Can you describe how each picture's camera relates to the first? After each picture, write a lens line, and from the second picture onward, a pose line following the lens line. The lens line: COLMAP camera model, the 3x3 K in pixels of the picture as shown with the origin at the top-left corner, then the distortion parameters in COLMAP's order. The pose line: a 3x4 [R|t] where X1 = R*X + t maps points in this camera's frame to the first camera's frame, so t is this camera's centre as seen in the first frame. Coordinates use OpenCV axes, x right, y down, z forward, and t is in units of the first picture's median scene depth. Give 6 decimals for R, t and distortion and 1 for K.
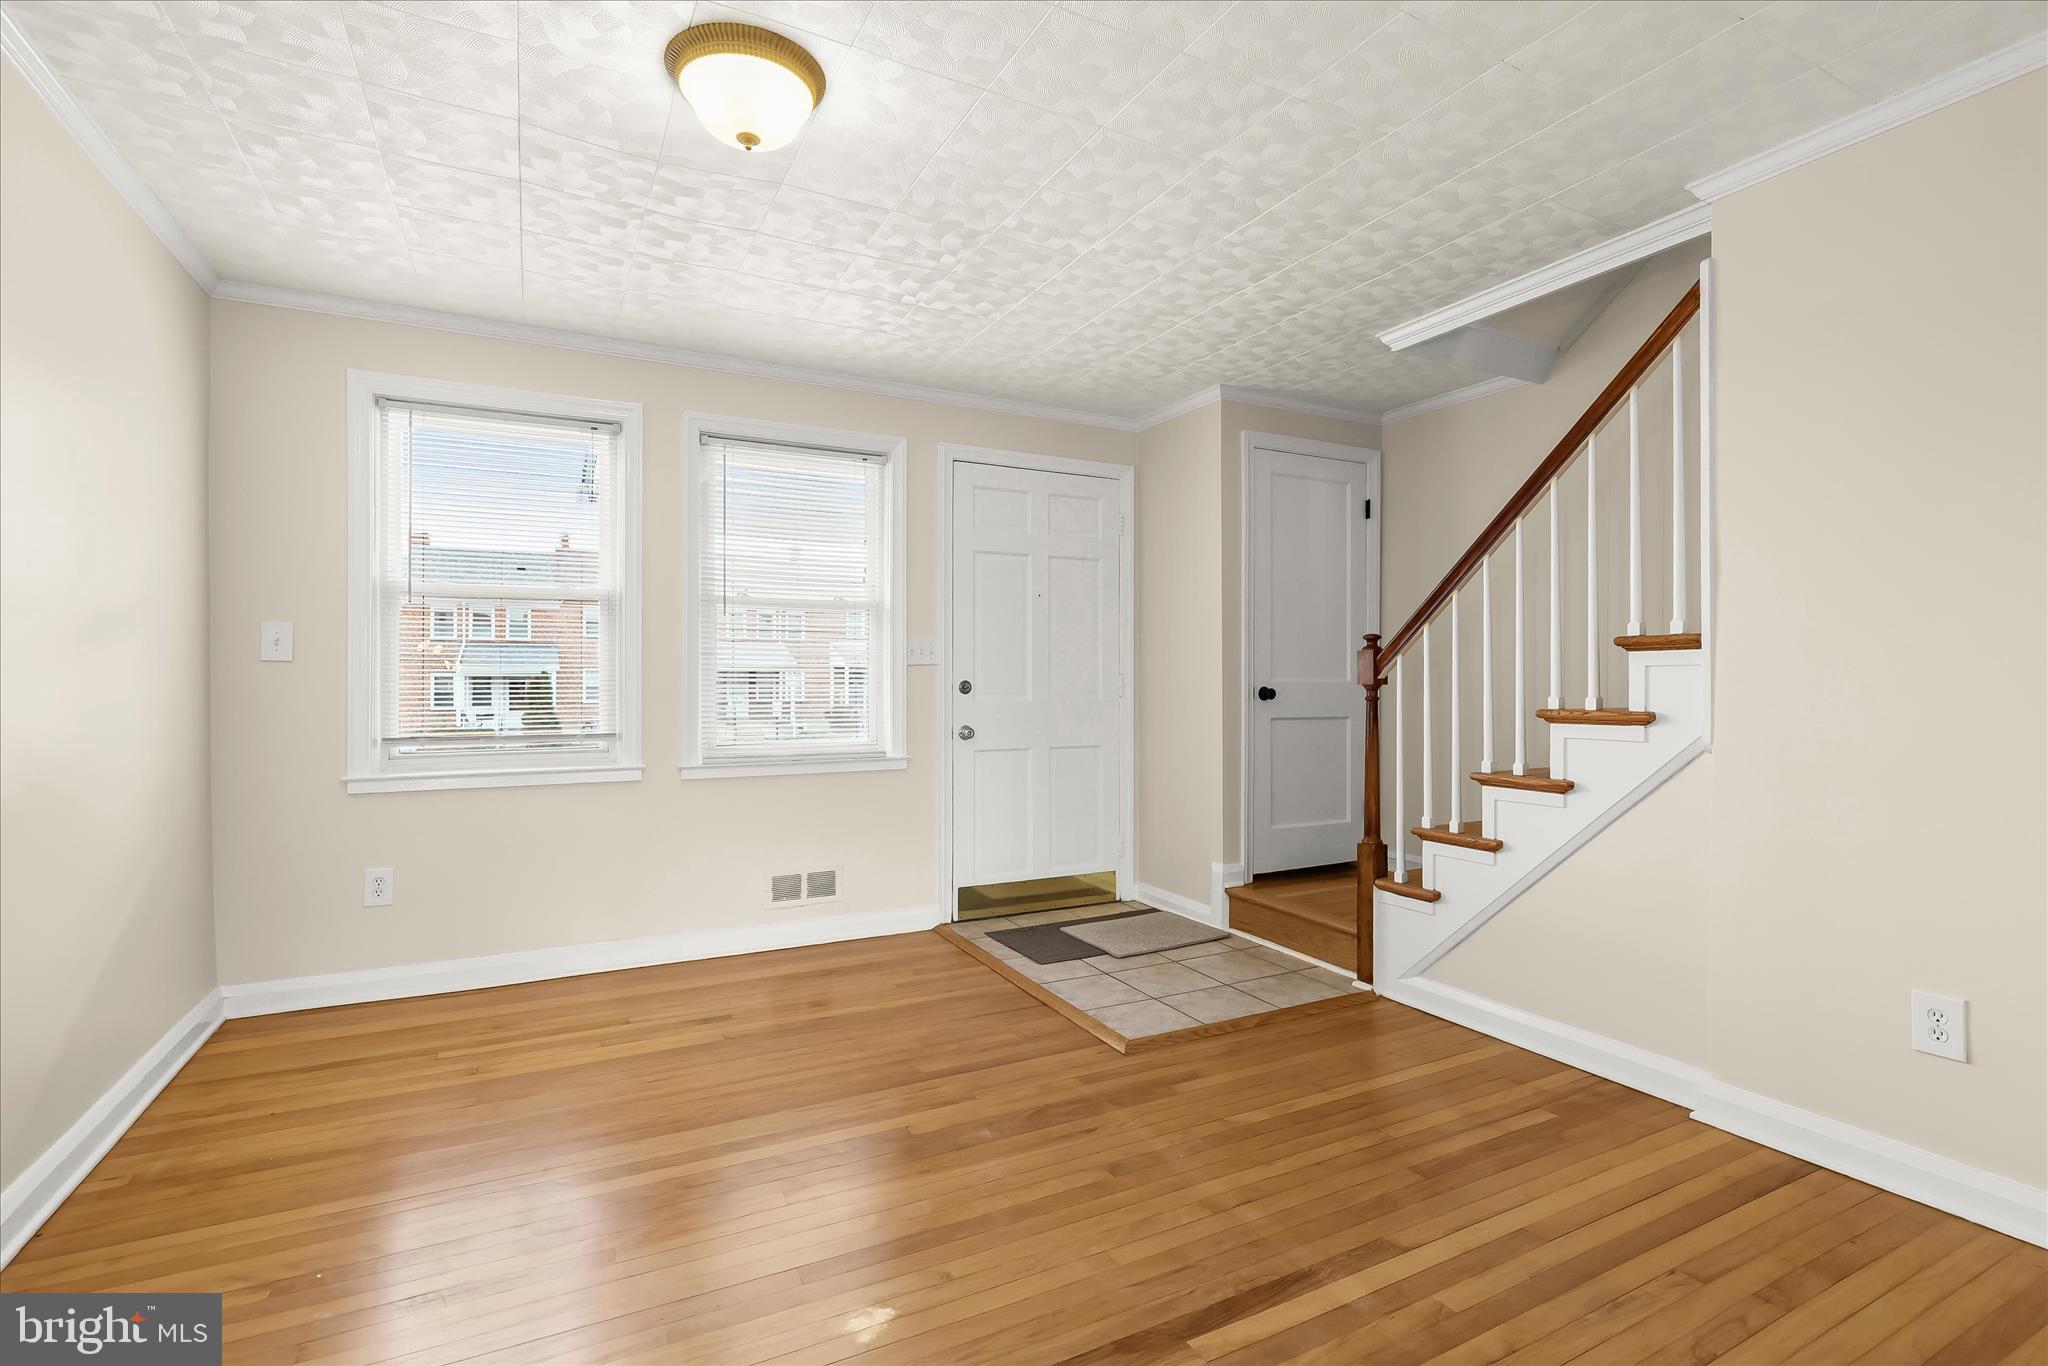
lens RADIAL K [[954.1, 0, 1041.8], [0, 954.1, 677.2], [0, 0, 1]] dist [0.002503, -0.000075]
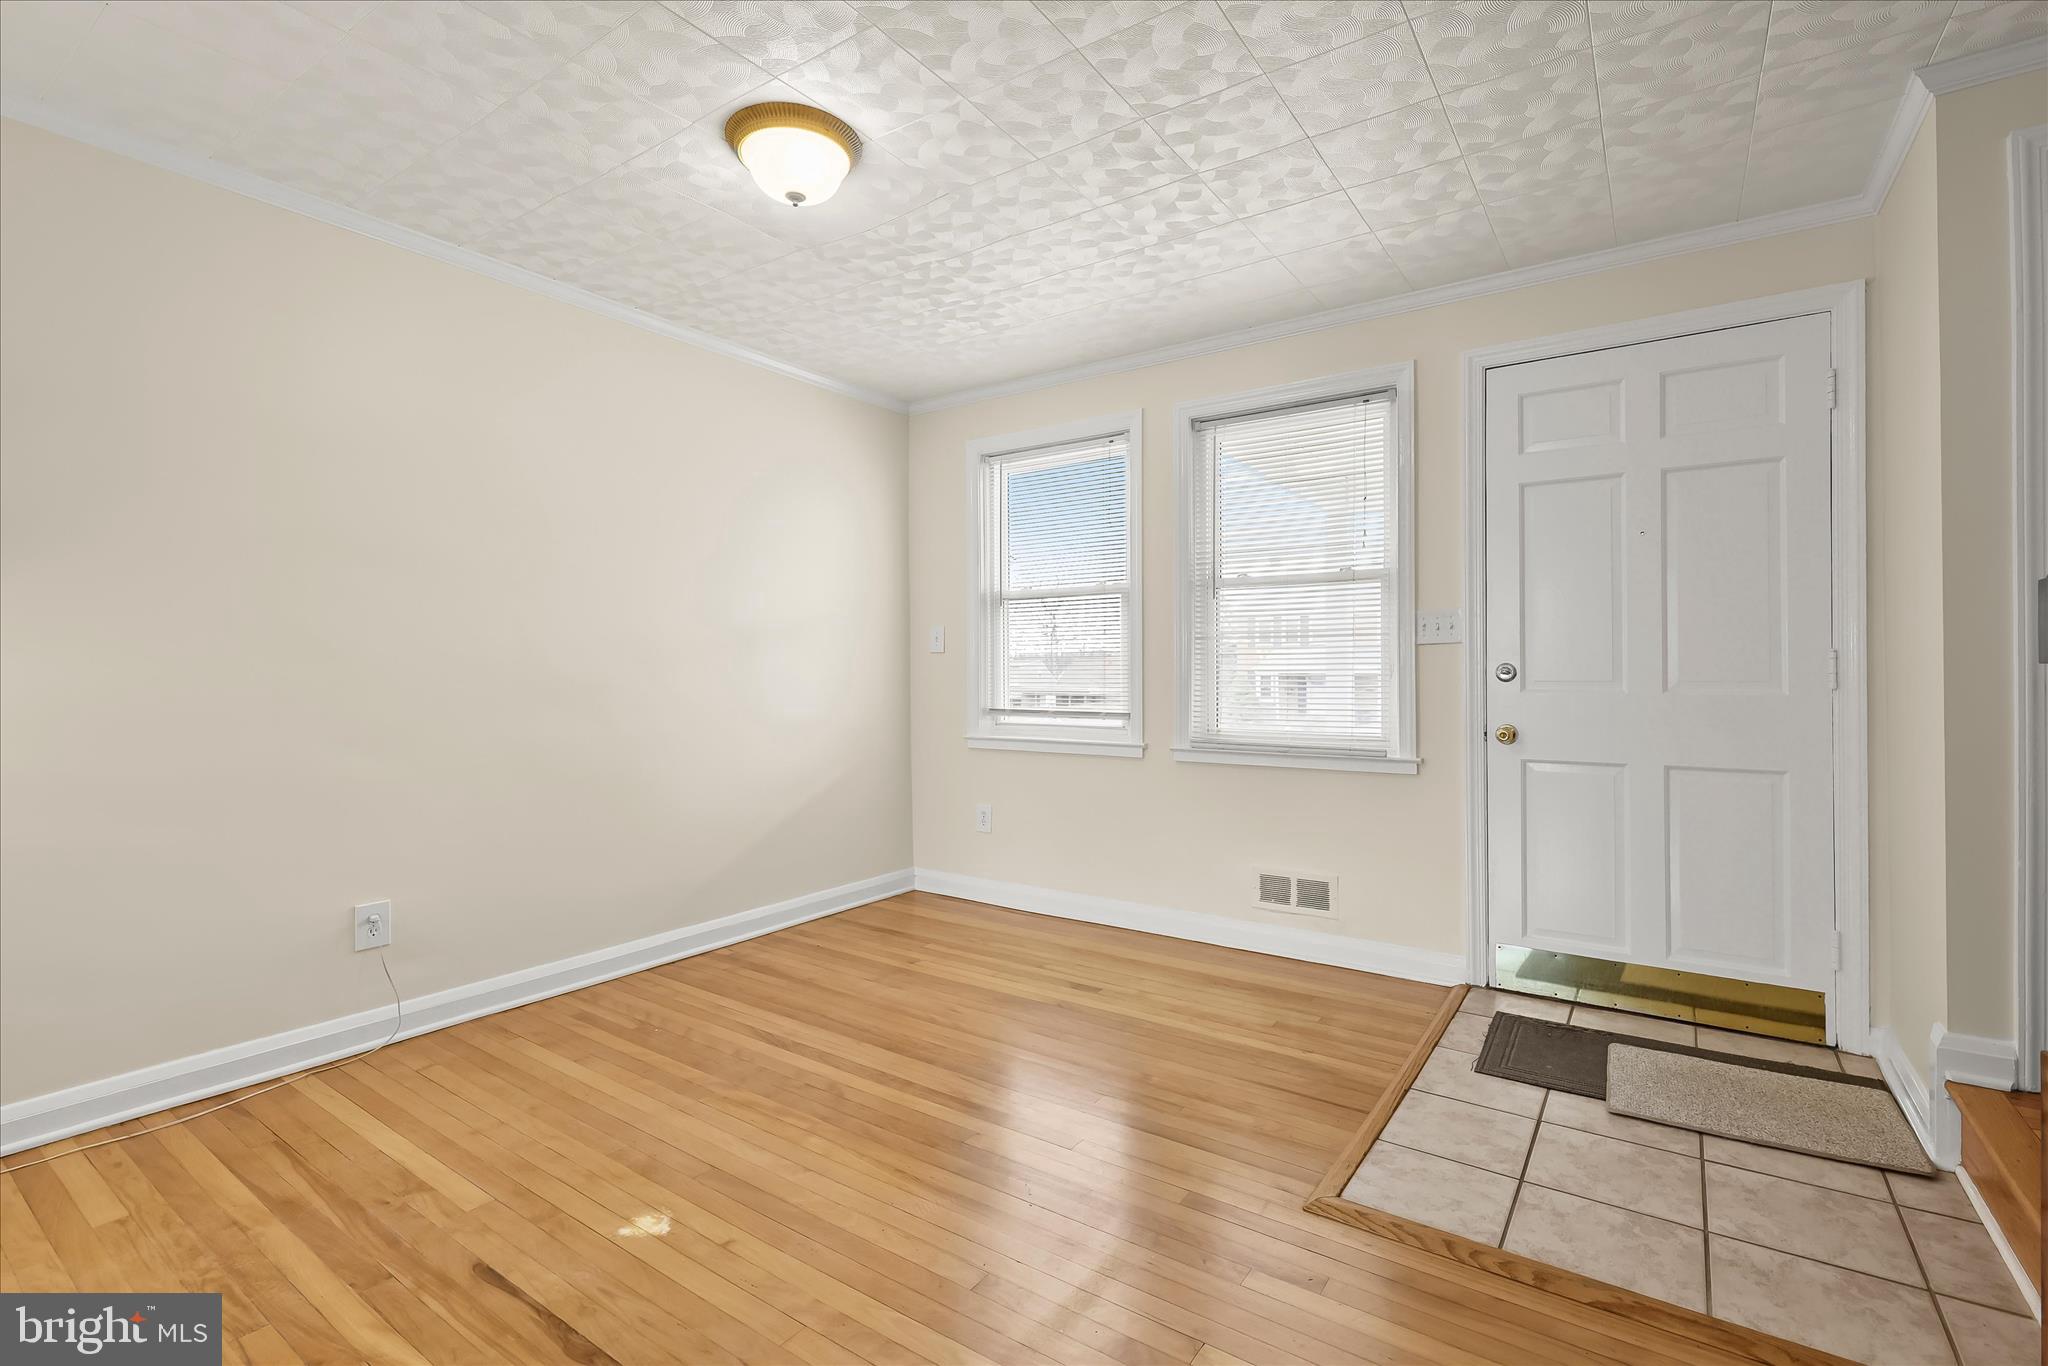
lens RADIAL K [[938.9, 0, 1035.9], [0, 938.9, 672.0], [0, 0, 1]] dist [0.004712, -0.000034]
pose [[0.457907, 0.002502, -0.888997, 0.496097], [0.005455, 0.999969, 0.005624, 0.004379], [0.888984, -0.007424, 0.457879, 0.432966]]
